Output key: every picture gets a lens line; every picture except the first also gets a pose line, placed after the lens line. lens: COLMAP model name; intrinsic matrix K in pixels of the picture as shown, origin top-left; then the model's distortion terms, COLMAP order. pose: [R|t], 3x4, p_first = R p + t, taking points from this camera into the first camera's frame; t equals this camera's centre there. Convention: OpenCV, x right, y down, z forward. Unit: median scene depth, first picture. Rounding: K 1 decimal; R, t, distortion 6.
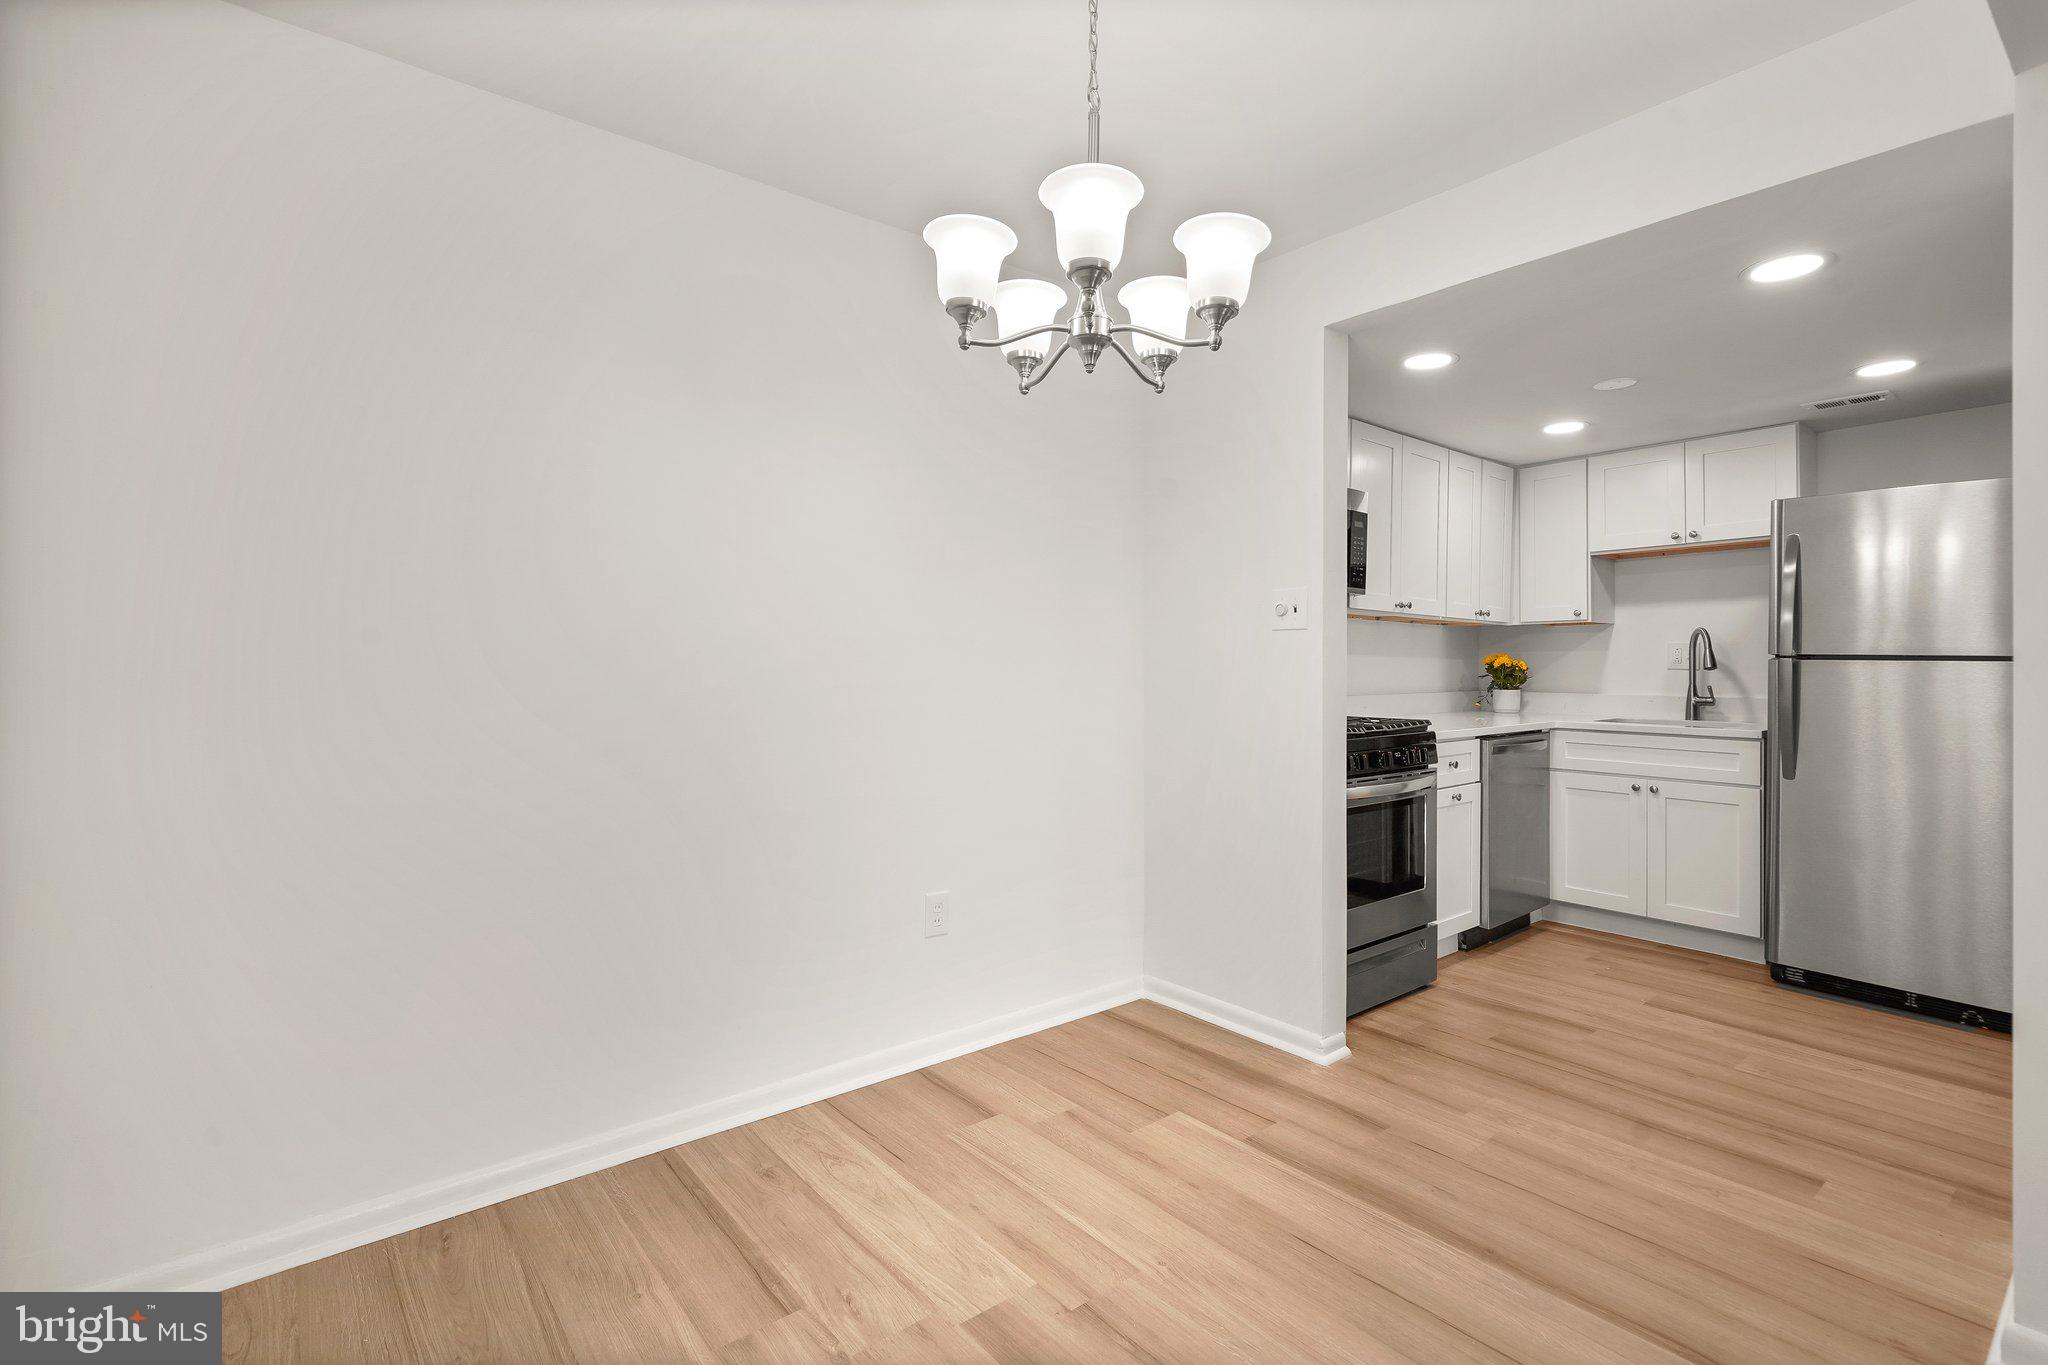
lens RADIAL K [[951.6, 0, 1020.2], [0, 951.6, 660.8], [0, 0, 1]] dist [-0.000336, 0.000355]
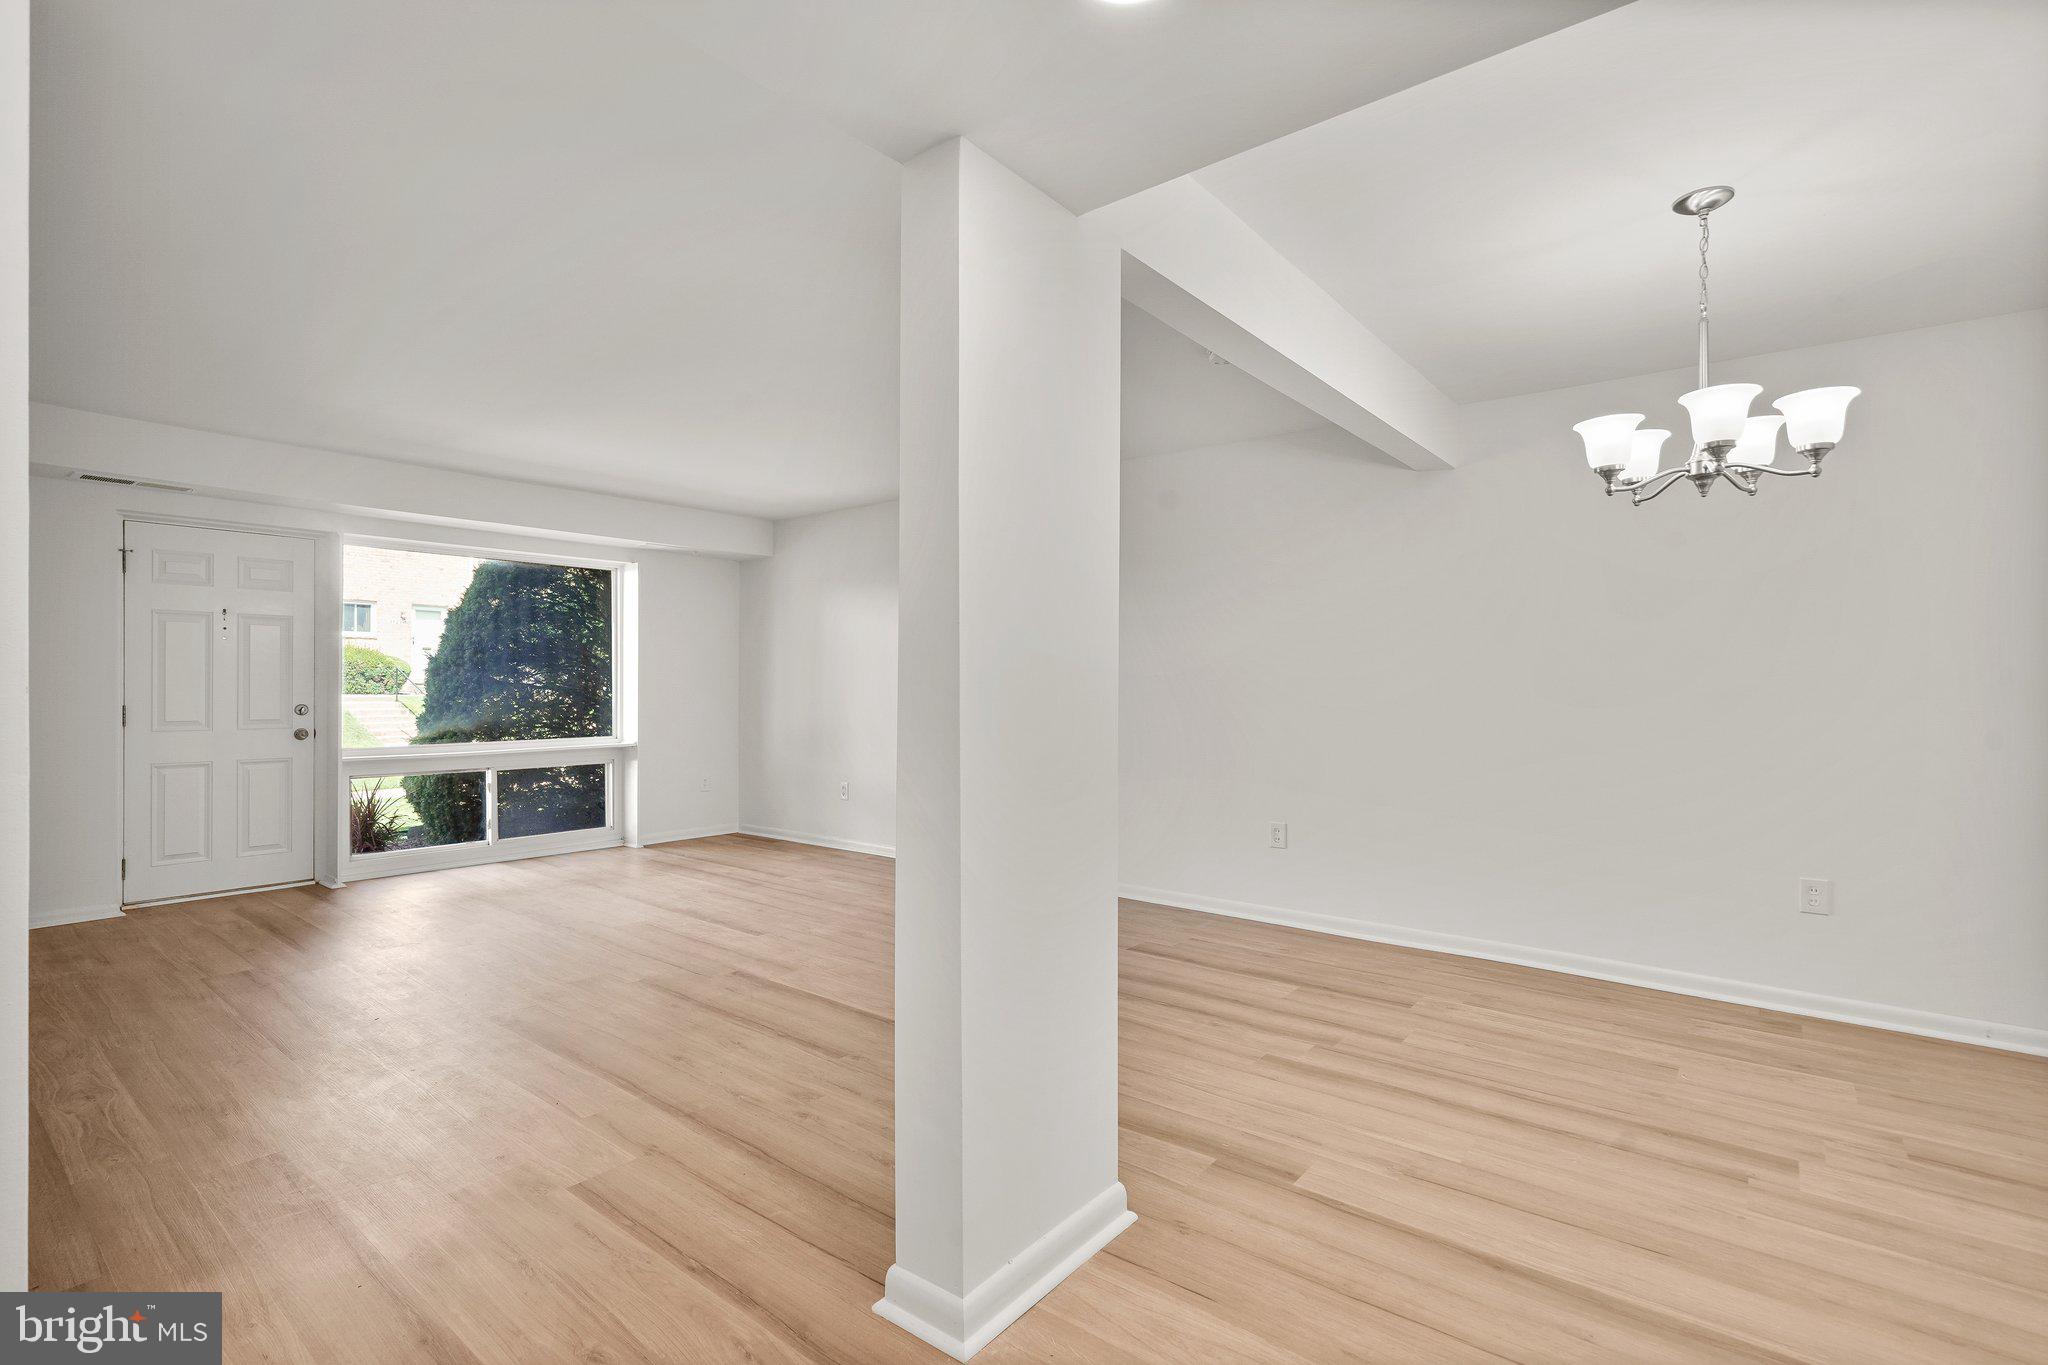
lens RADIAL K [[943.0, 0, 1024.0], [0, 943.0, 682.5], [0, 0, 1]] dist [-0.002004, -0.000366]
pose [[-0.976483, -0.008075, -0.215443, 0.682109], [-0.006308, 0.999941, -0.008888, 0.003190], [0.215502, -0.007320, -0.976476, 1.058754]]
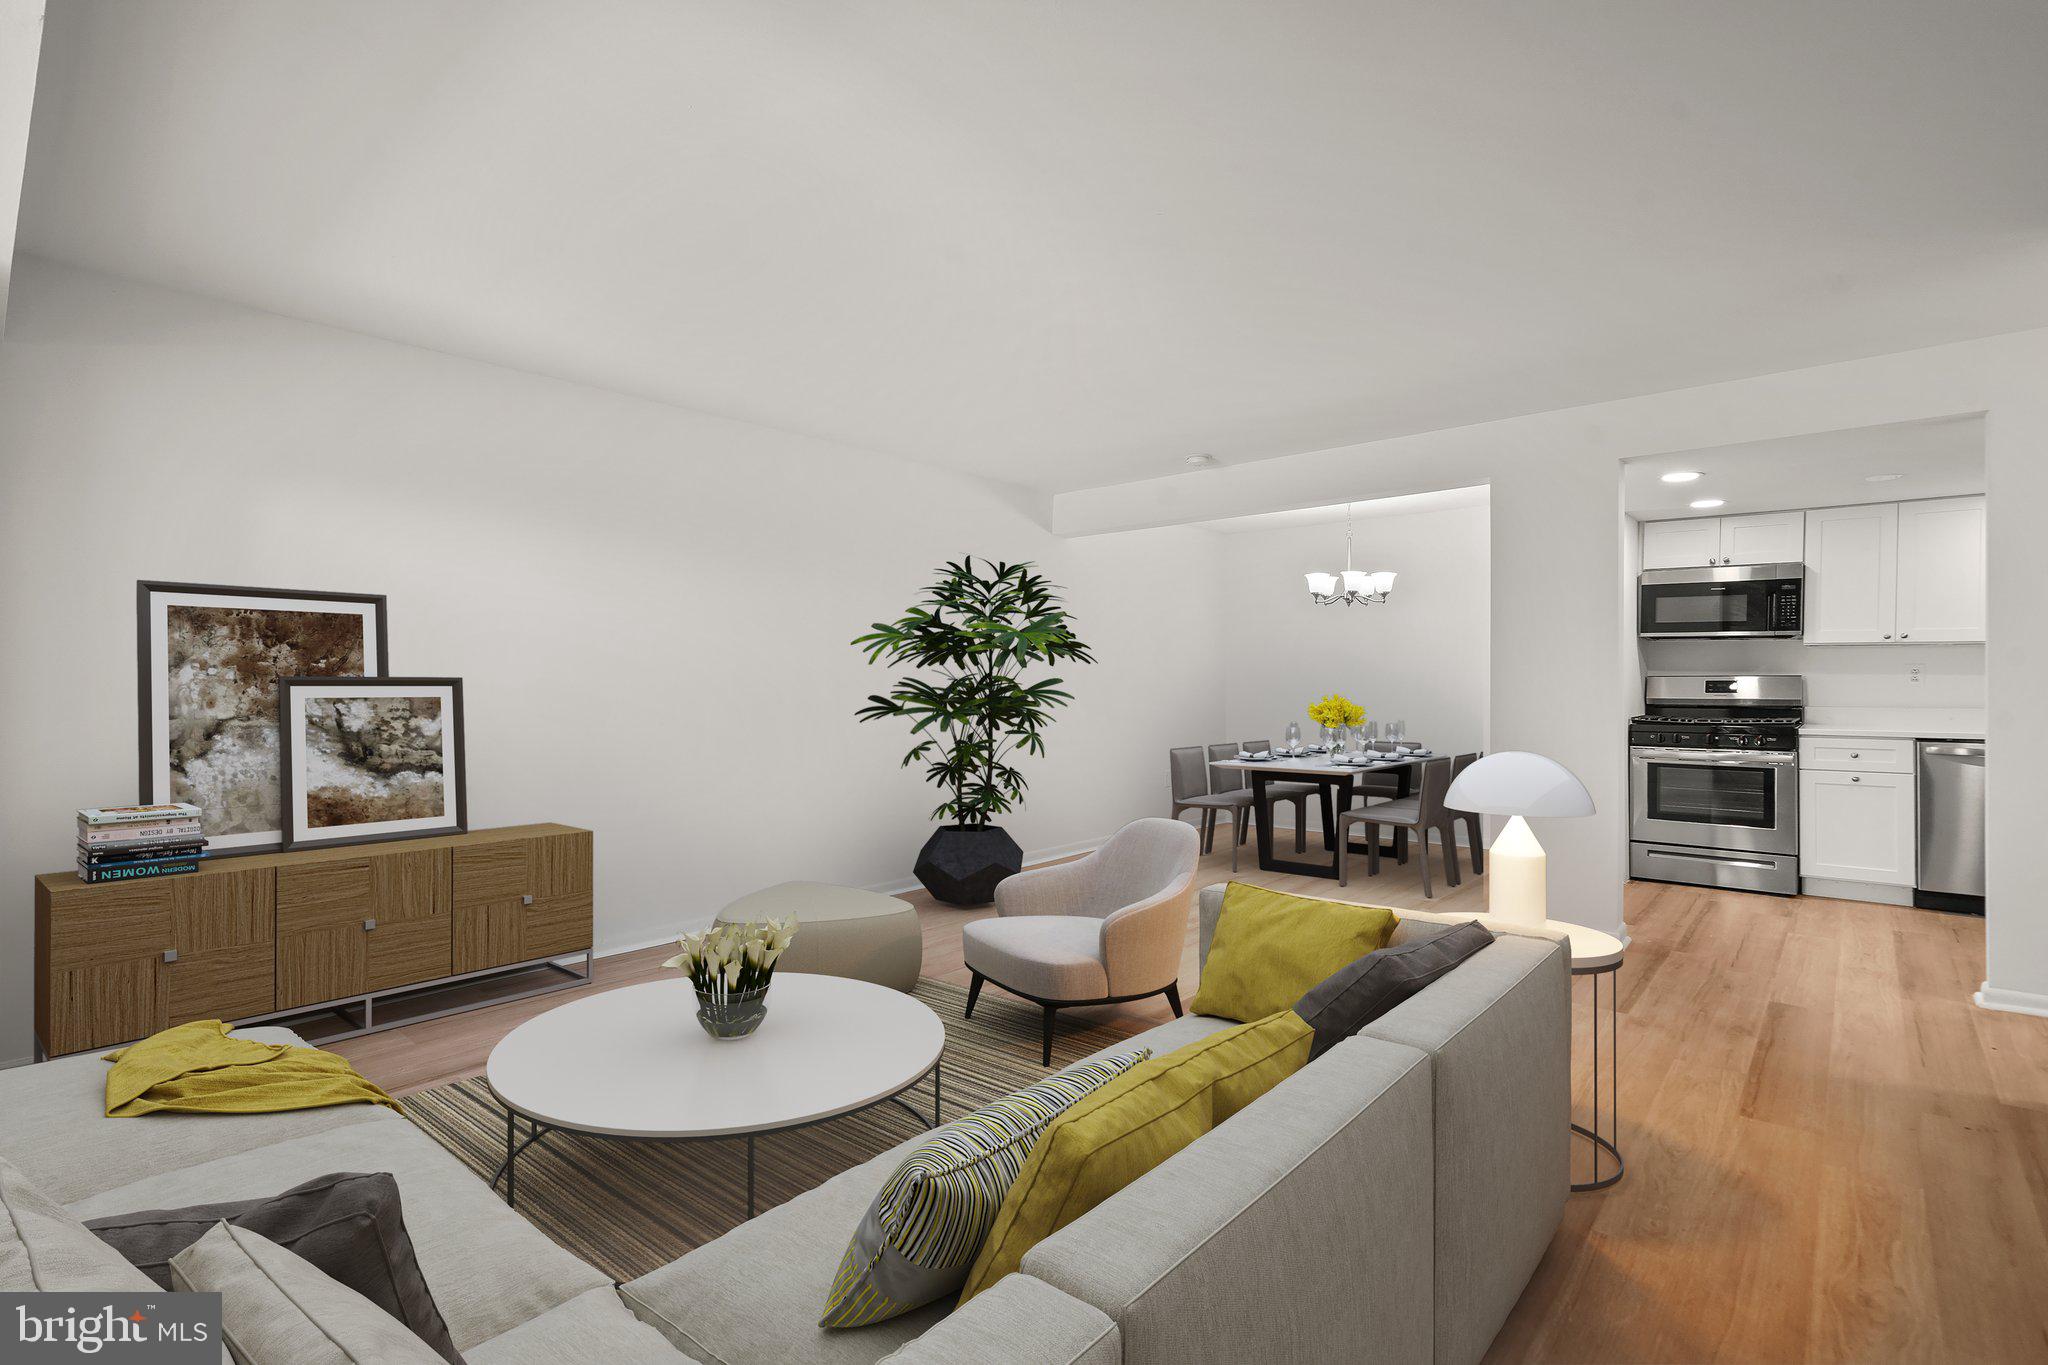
lens RADIAL K [[981.4, 0, 994.6], [0, 981.4, 687.2], [0, 0, 1]] dist [0.000571, 0.000172]
pose [[0.169575, 0.001229, -0.985517, 1.765218], [0.005498, 0.999982, 0.002193, 0.001028], [0.985502, -0.005791, 0.169565, -0.499506]]
